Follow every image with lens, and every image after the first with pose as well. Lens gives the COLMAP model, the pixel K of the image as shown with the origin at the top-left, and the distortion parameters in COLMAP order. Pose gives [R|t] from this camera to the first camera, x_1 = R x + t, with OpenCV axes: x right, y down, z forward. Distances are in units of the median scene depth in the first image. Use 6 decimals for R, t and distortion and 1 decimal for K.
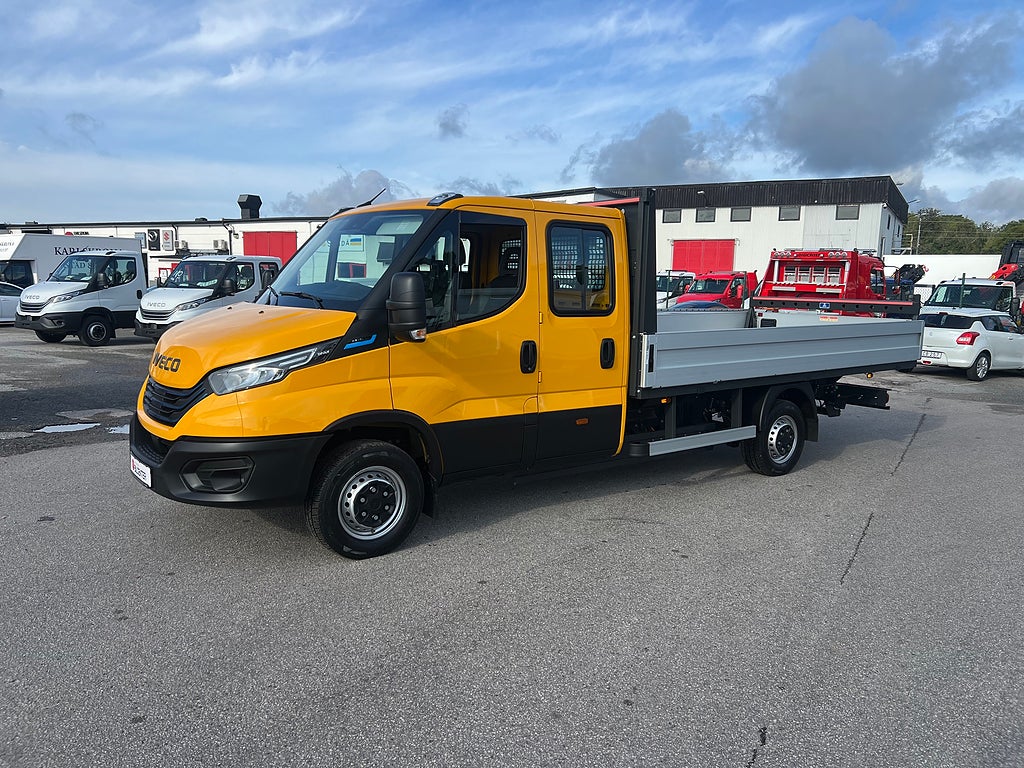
lens RADIAL K [[781.3, 0, 514.1], [0, 781.3, 351.0], [0, 0, 1]] dist [0.054553, -0.061742]
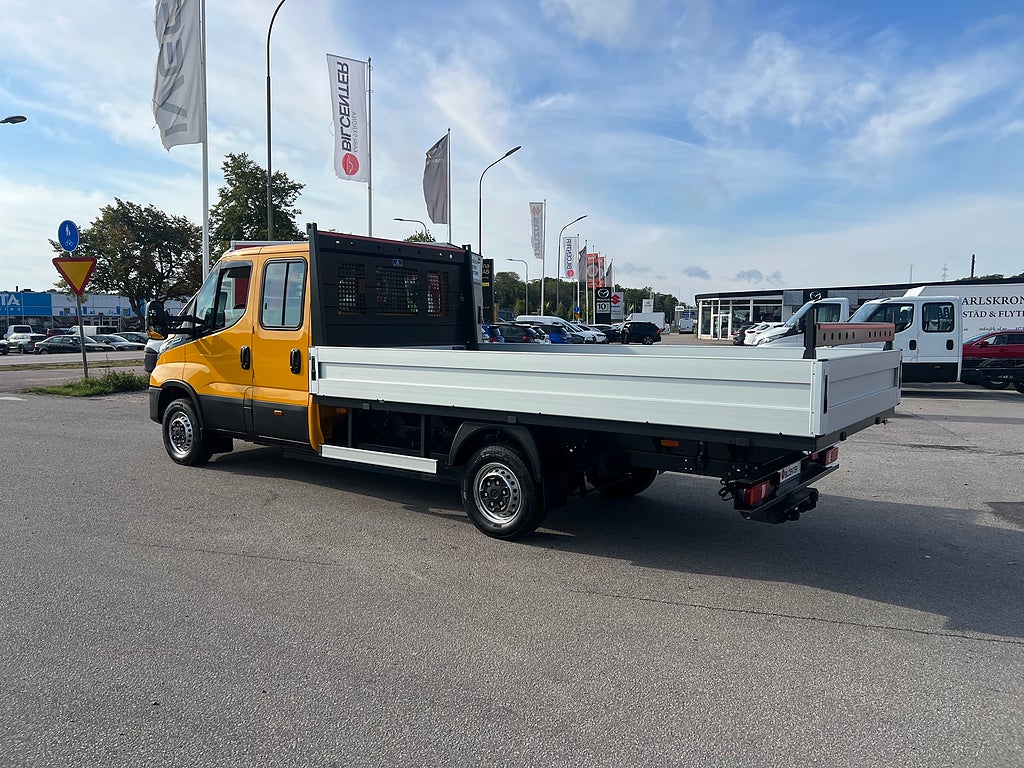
lens RADIAL K [[768.1, 0, 504.7], [0, 768.1, 386.3], [0, 0, 1]] dist [0.062350, -0.070423]
pose [[0.267917, 0.061326, -0.961488, 1.402344], [-0.084821, 0.995598, 0.039867, -0.036765], [0.959701, 0.070873, 0.271939, 1.007634]]
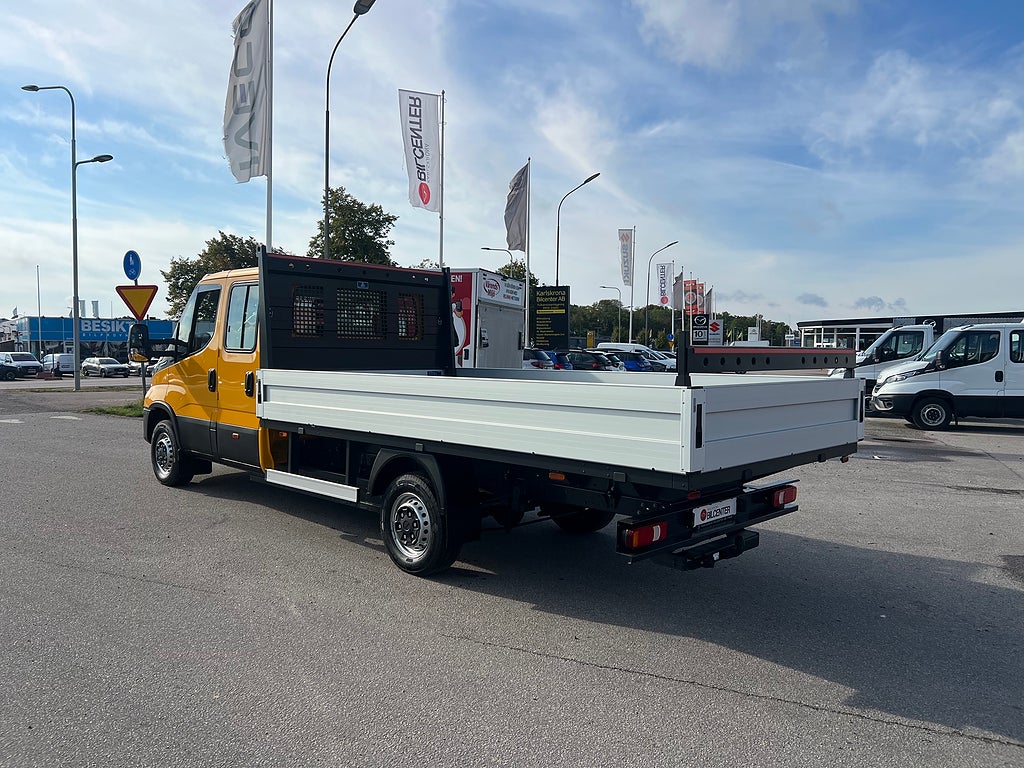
lens RADIAL K [[768.1, 0, 504.7], [0, 768.1, 386.3], [0, 0, 1]] dist [0.062350, -0.070423]
pose [[0.135600, 0.029229, -0.990332, 1.396540], [-0.095449, 0.995301, 0.016307, -0.054395], [0.986155, 0.092315, 0.137753, 1.250842]]
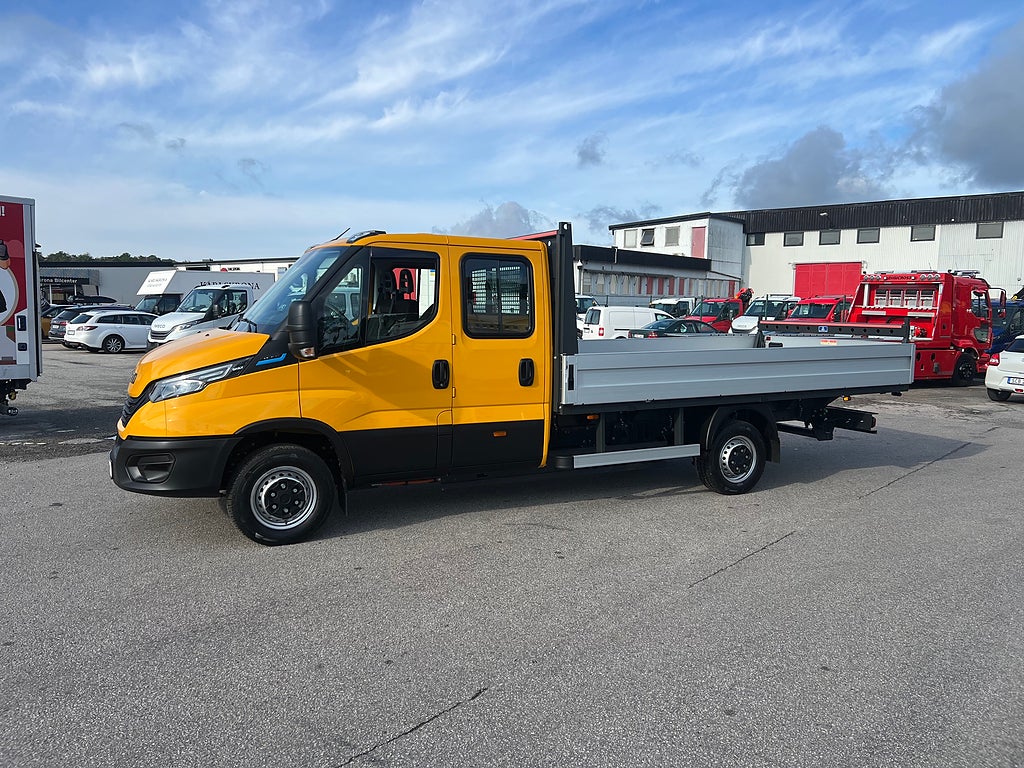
lens RADIAL K [[781.3, 0, 511.2], [0, 781.3, 346.9], [0, 0, 1]] dist [0.051657, -0.055619]
pose [[0.983829, -0.000707, -0.179109, 0.299917], [-0.006511, 0.999190, -0.039712, 0.011443], [0.178992, 0.040236, 0.983027, -0.080878]]
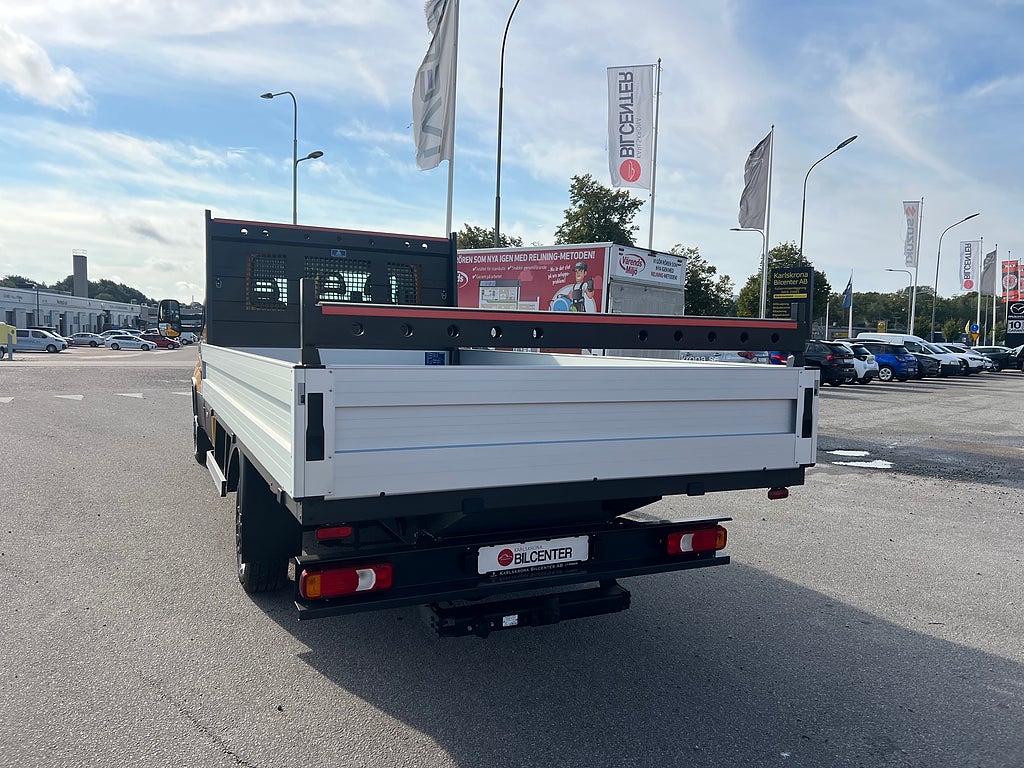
lens RADIAL K [[768.1, 0, 504.7], [0, 768.1, 386.3], [0, 0, 1]] dist [0.062350, -0.070423]
pose [[-0.217208, 0.040319, -0.975292, 1.157522], [-0.114483, 0.991199, 0.066473, -0.087701], [0.969389, 0.126093, -0.210680, 1.695797]]
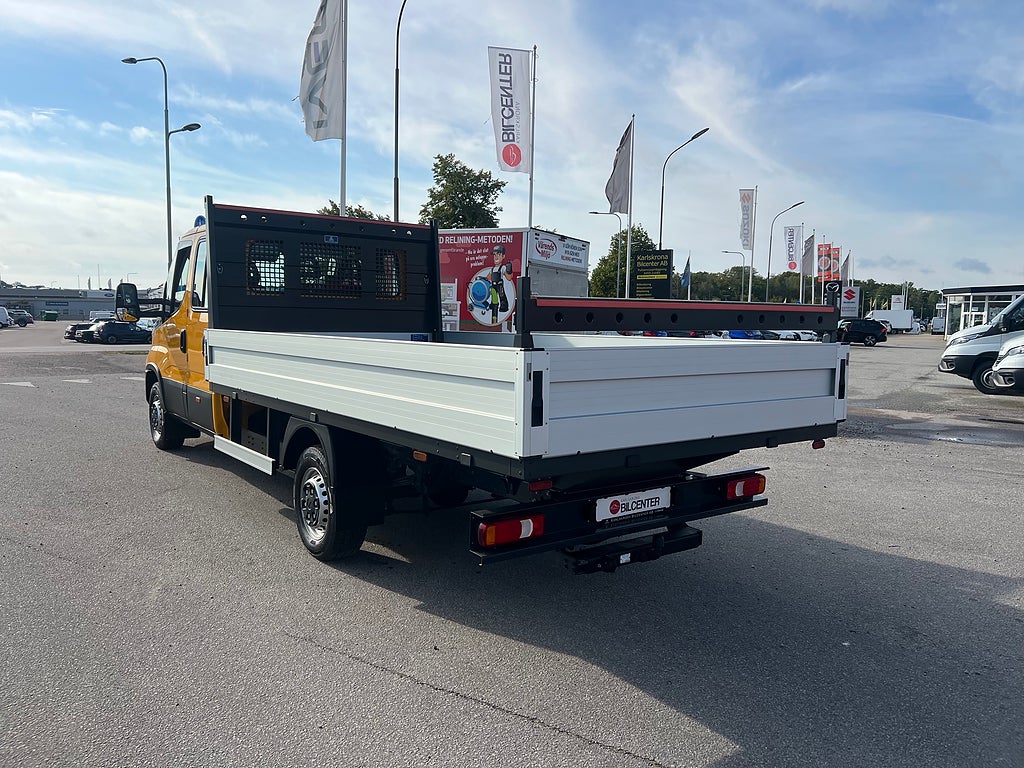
lens RADIAL K [[769.7, 0, 508.0], [0, 769.7, 384.8], [0, 0, 1]] dist [0.055283, -0.056792]
pose [[-0.021969, 0.067833, -0.997455, 1.279970], [-0.104090, 0.992118, 0.069763, -0.068594], [0.994325, 0.105357, -0.014735, 1.495426]]
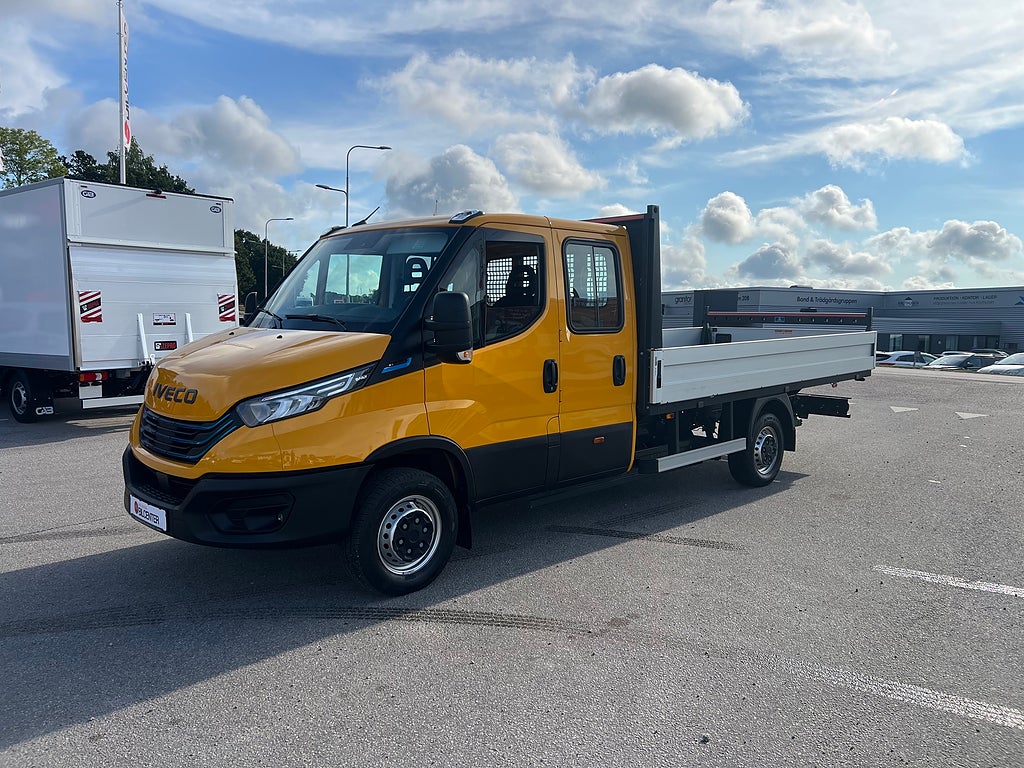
lens RADIAL K [[781.3, 0, 514.1], [0, 781.3, 351.0], [0, 0, 1]] dist [0.054553, -0.061742]
pose [[0.991422, -0.025773, 0.128132, -0.142288], [0.029212, 0.999260, -0.025031, -0.000831], [-0.127392, 0.028559, 0.991441, 0.032196]]
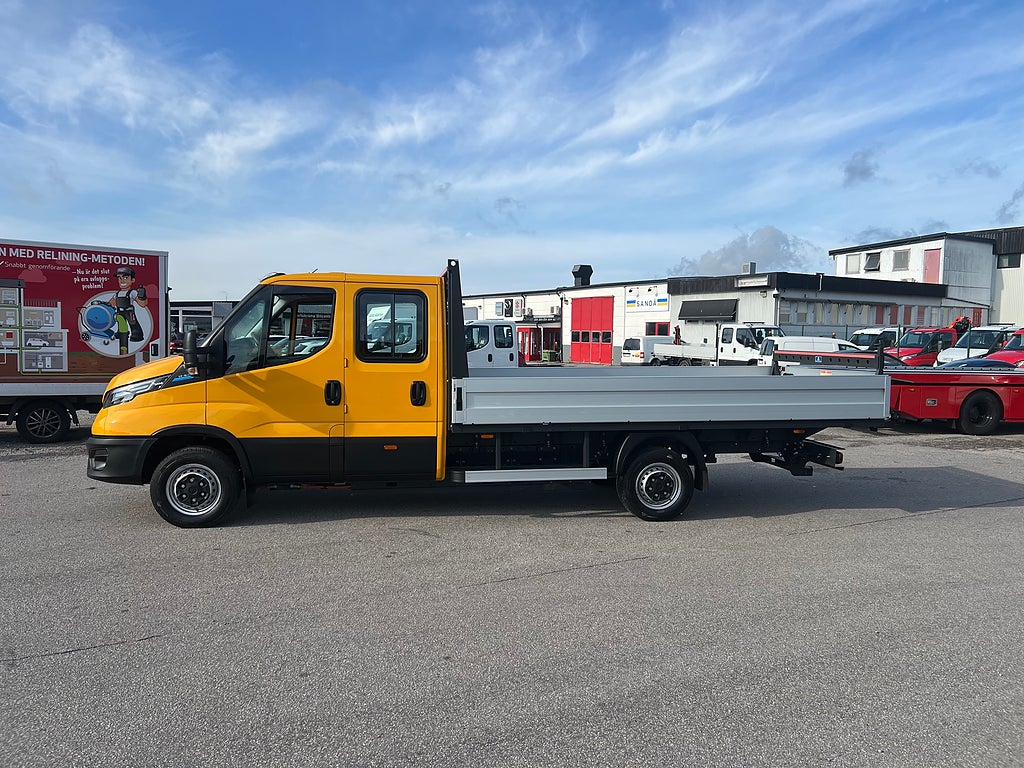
lens RADIAL K [[781.3, 0, 514.1], [0, 781.3, 351.0], [0, 0, 1]] dist [0.054553, -0.061742]
pose [[0.880351, -0.002469, -0.474317, 0.848848], [-0.033866, 0.997107, -0.068046, 0.015457], [0.473113, 0.075967, 0.877720, -0.008123]]
